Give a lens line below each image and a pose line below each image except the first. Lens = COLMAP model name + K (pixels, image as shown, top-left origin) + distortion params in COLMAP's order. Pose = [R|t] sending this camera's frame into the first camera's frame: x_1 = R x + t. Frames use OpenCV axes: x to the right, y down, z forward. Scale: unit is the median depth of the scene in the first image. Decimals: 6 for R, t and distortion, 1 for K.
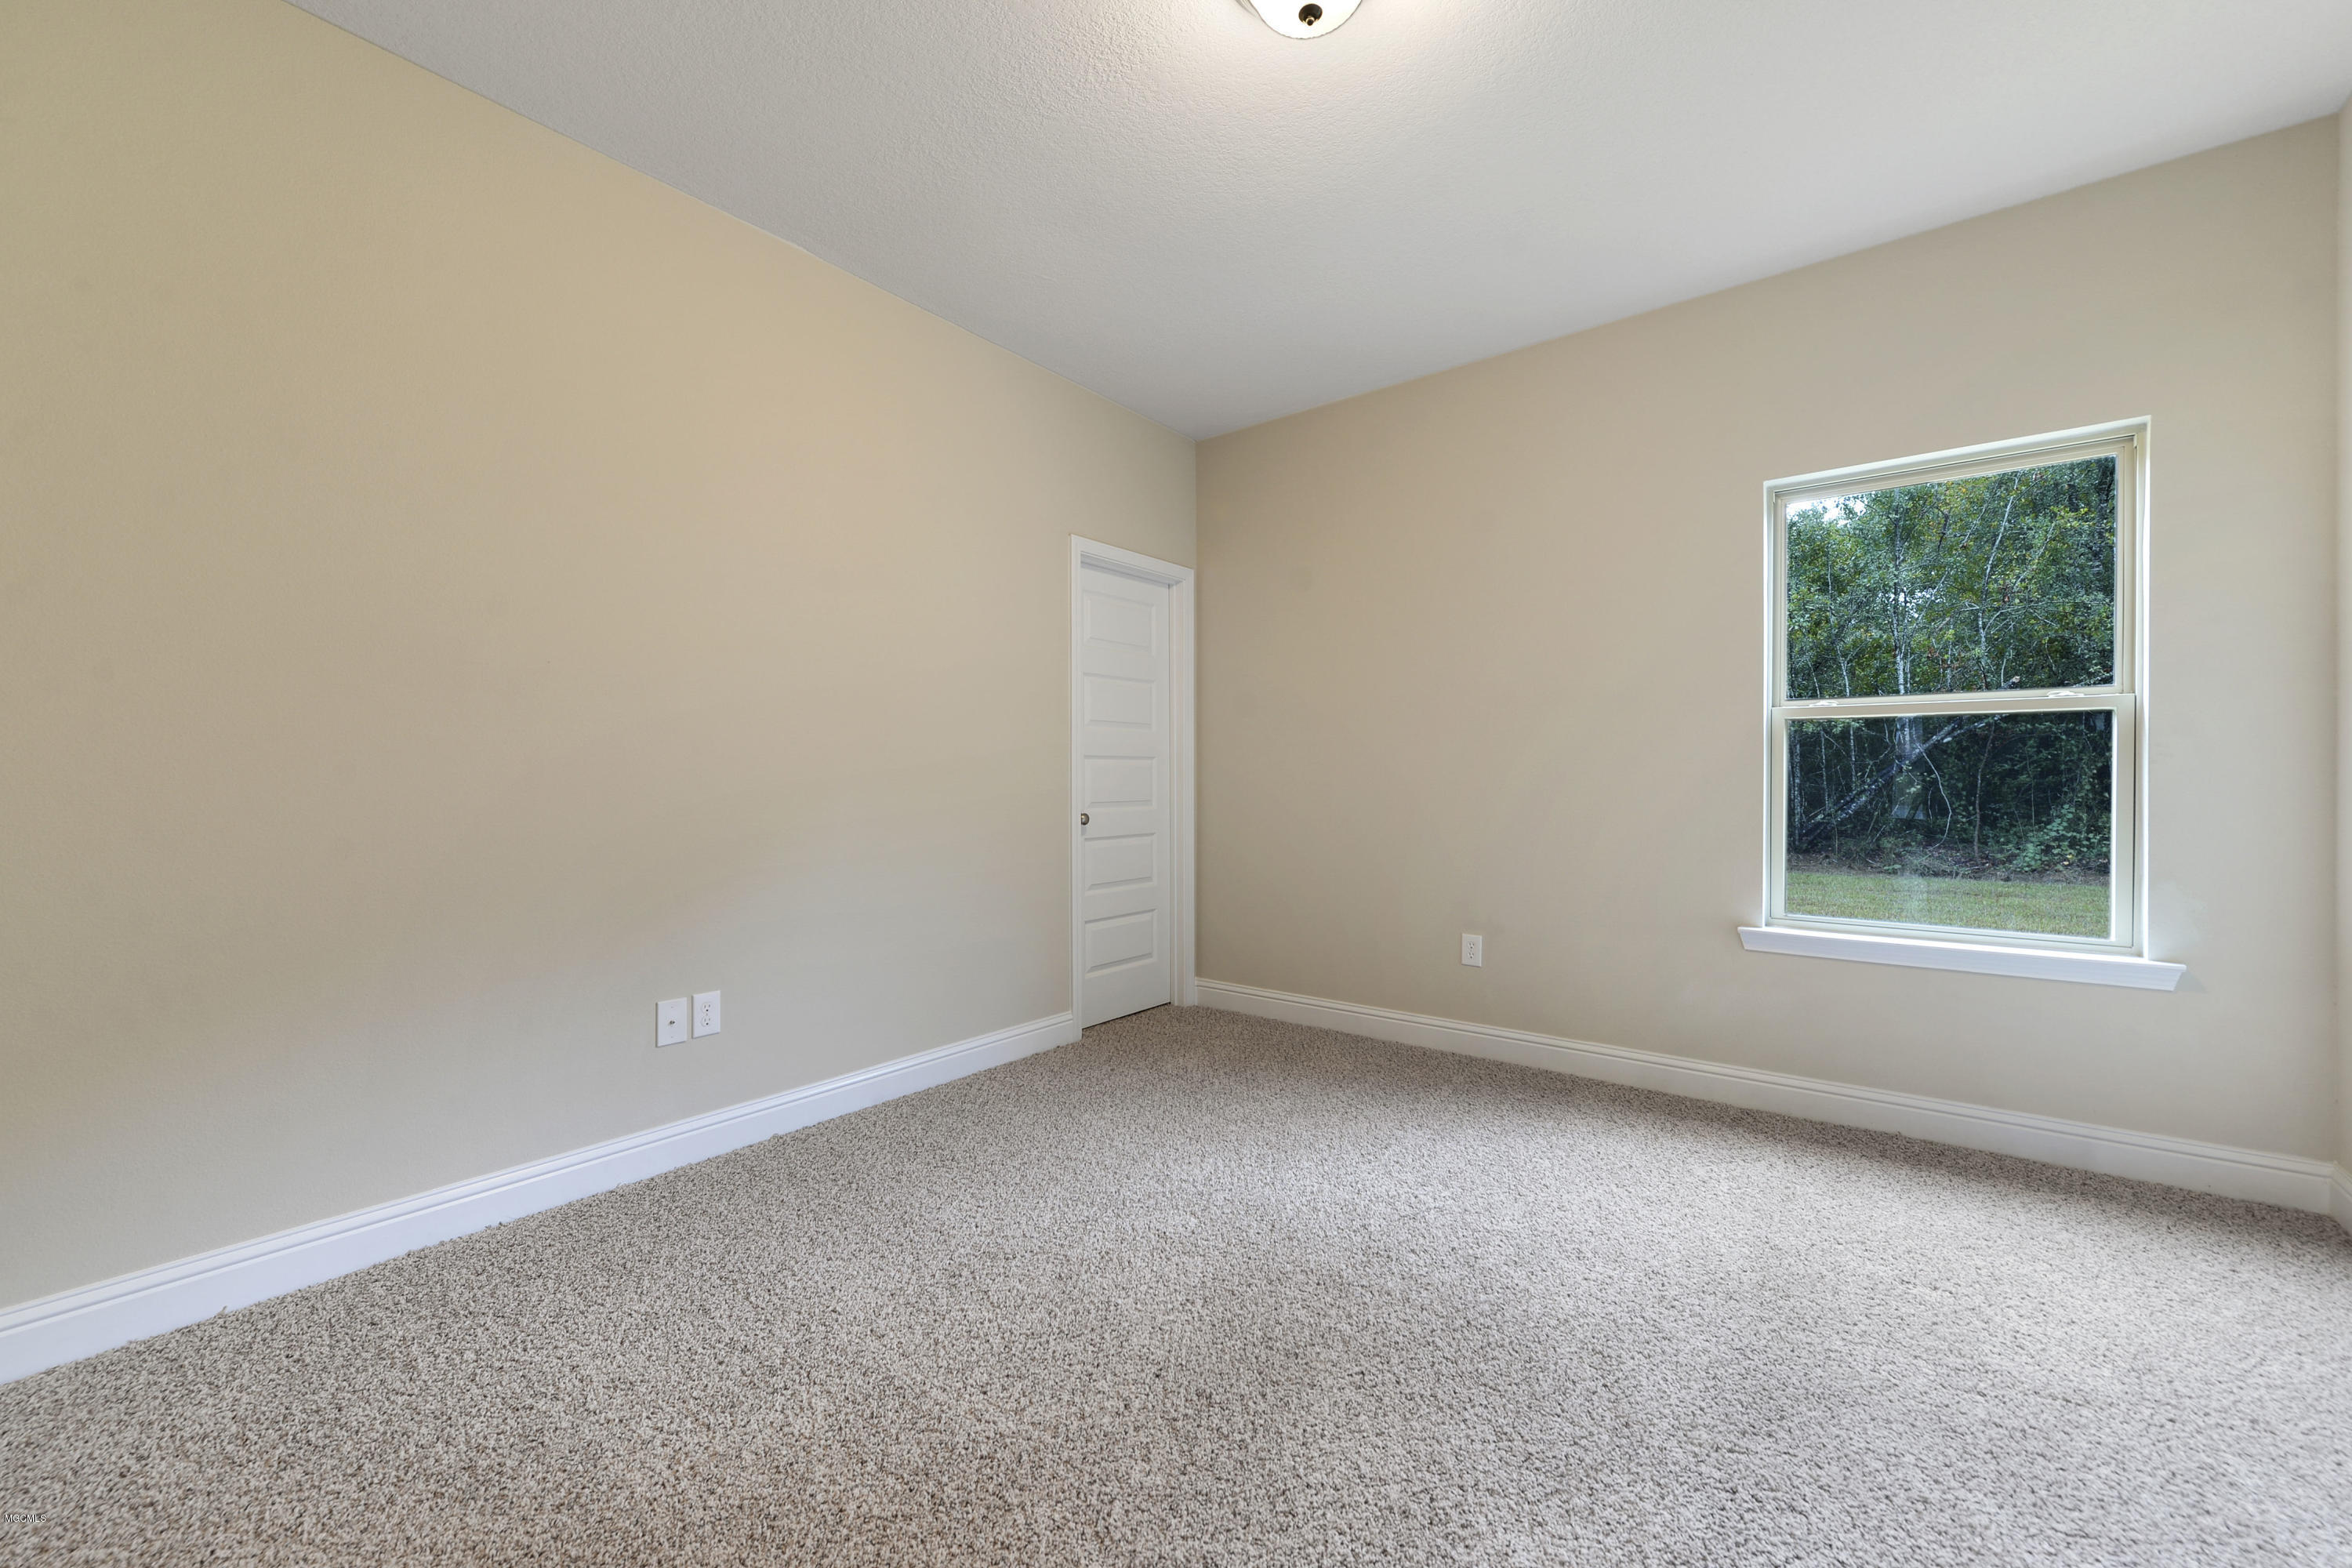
lens RADIAL K [[934.2, 0, 1176.0], [0, 934.2, 784.0], [0, 0, 1]] dist [0.001856, -0.003734]
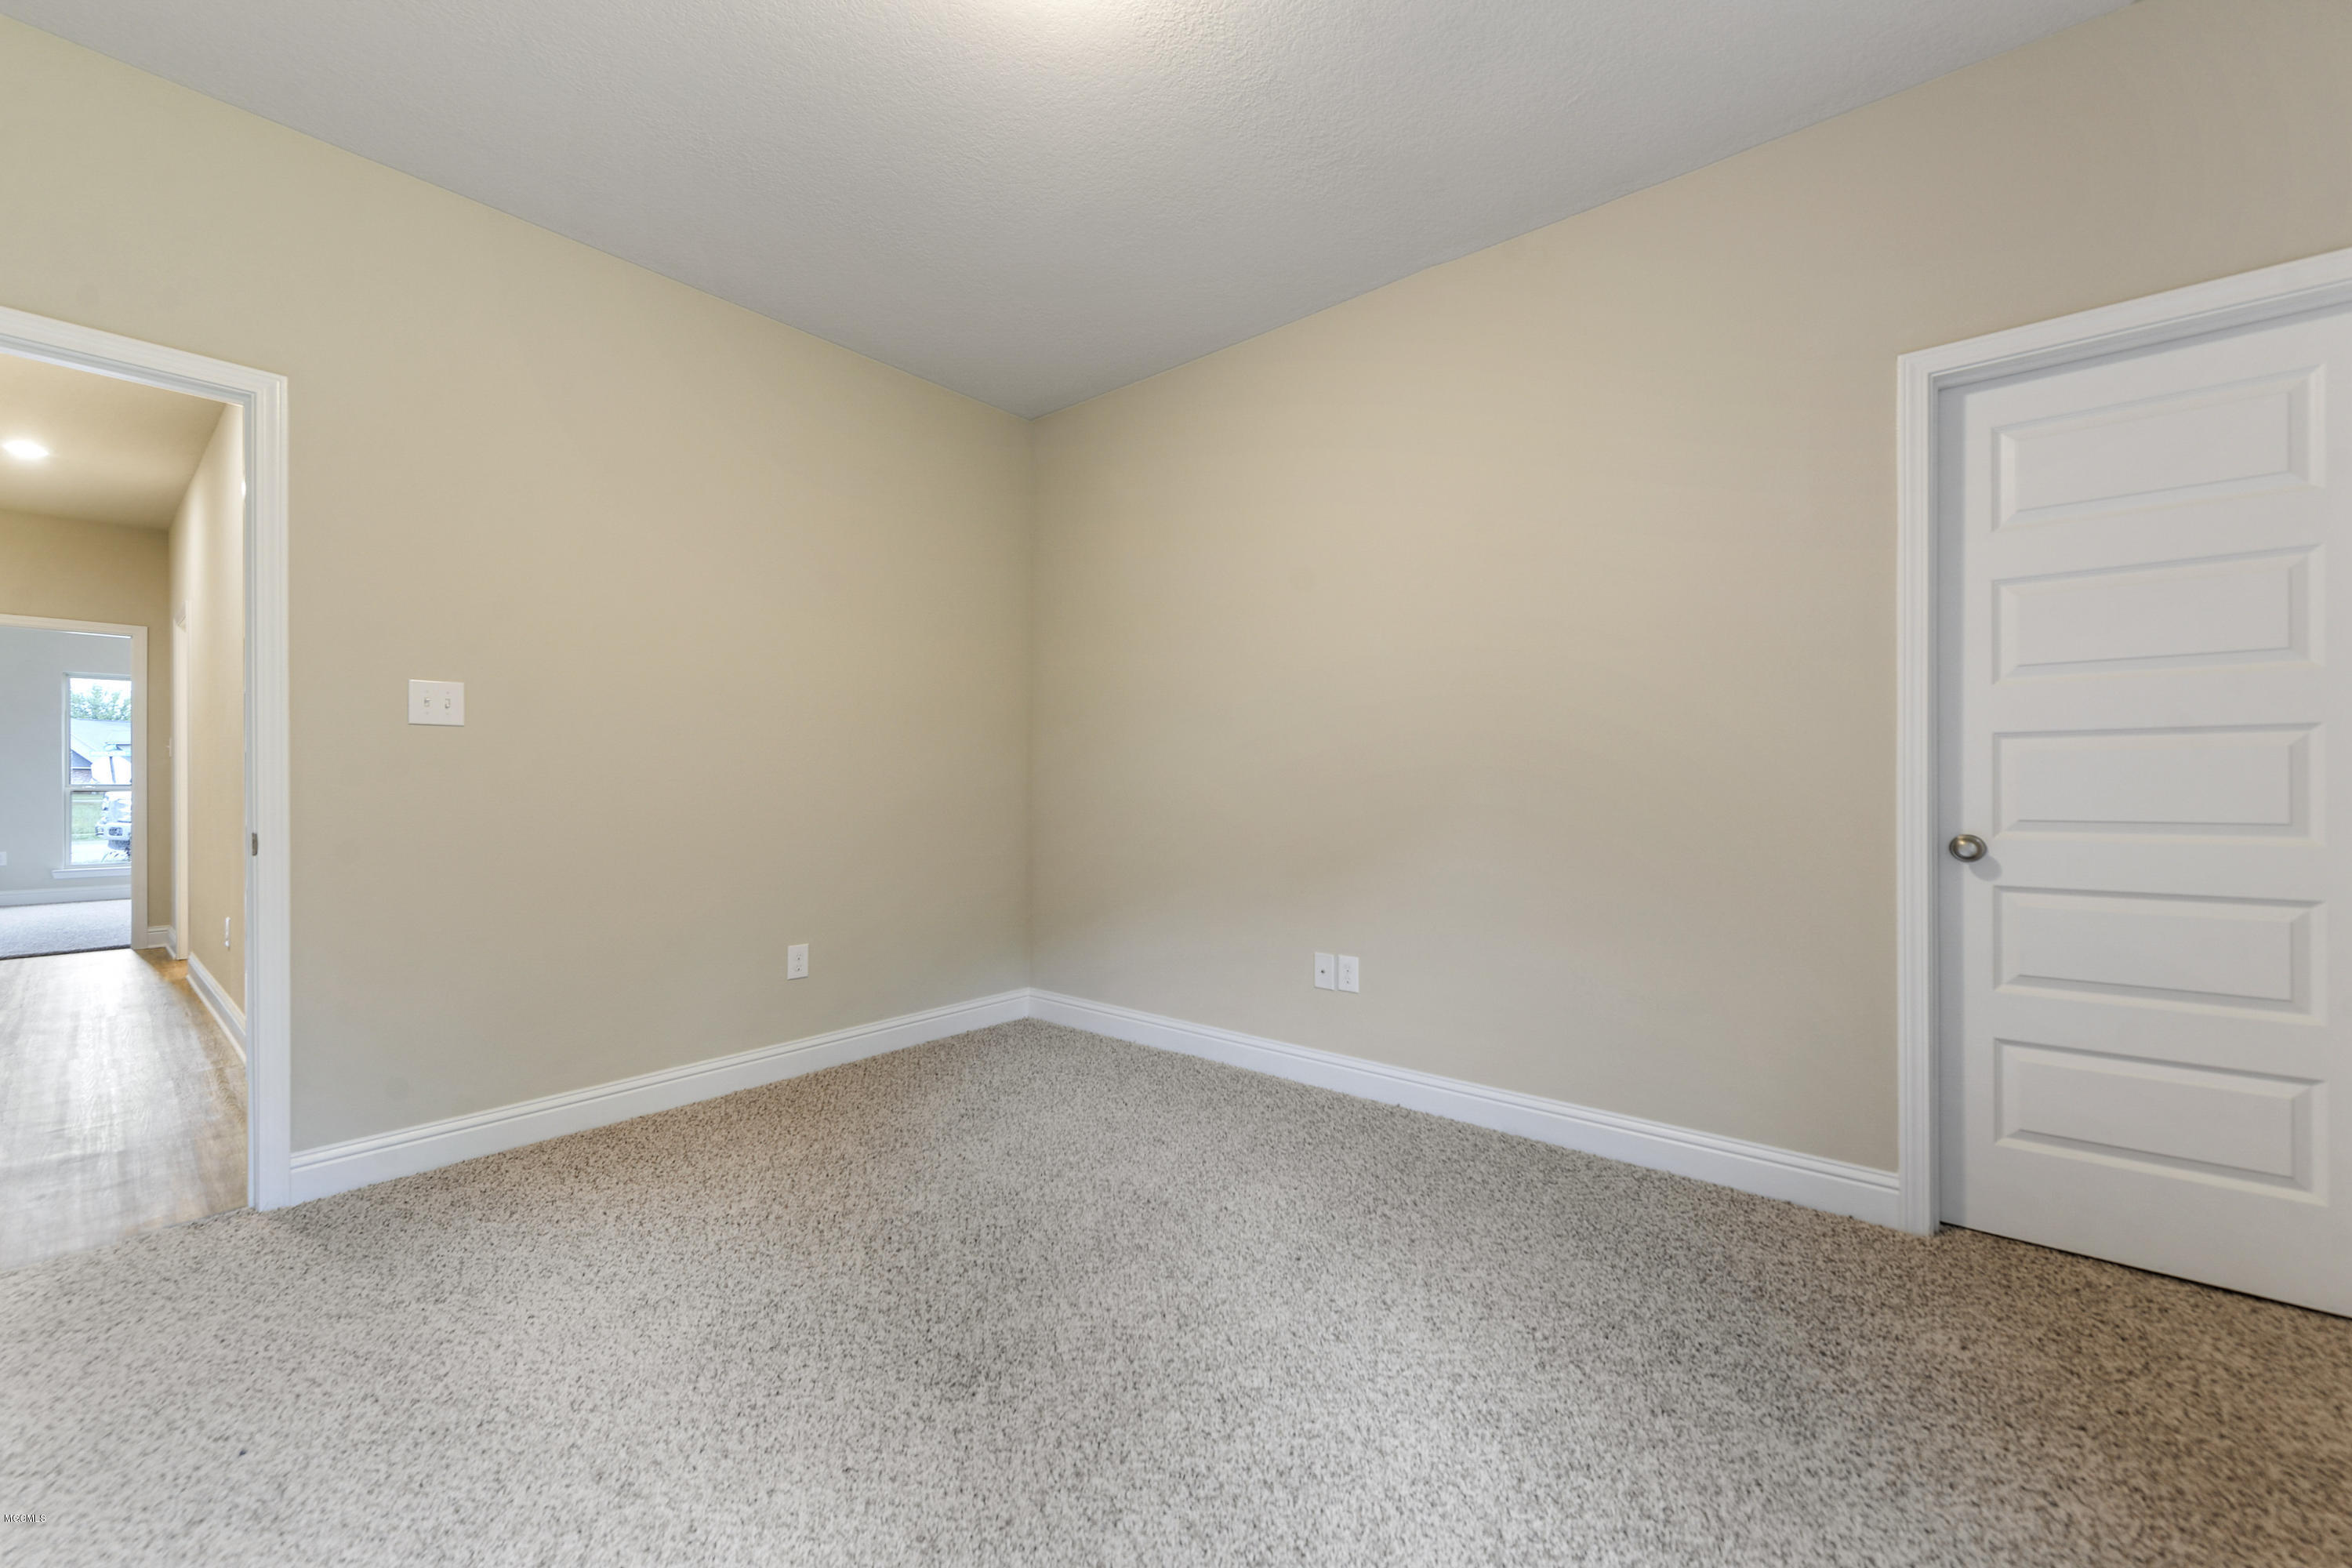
lens RADIAL K [[934.2, 0, 1176.0], [0, 934.2, 784.0], [0, 0, 1]] dist [0.001856, -0.003734]
pose [[-0.041716, 0.004395, -0.999120, 0.643565], [-0.004547, 0.999979, 0.004589, -0.002521], [0.999119, 0.004735, -0.041695, 0.753162]]
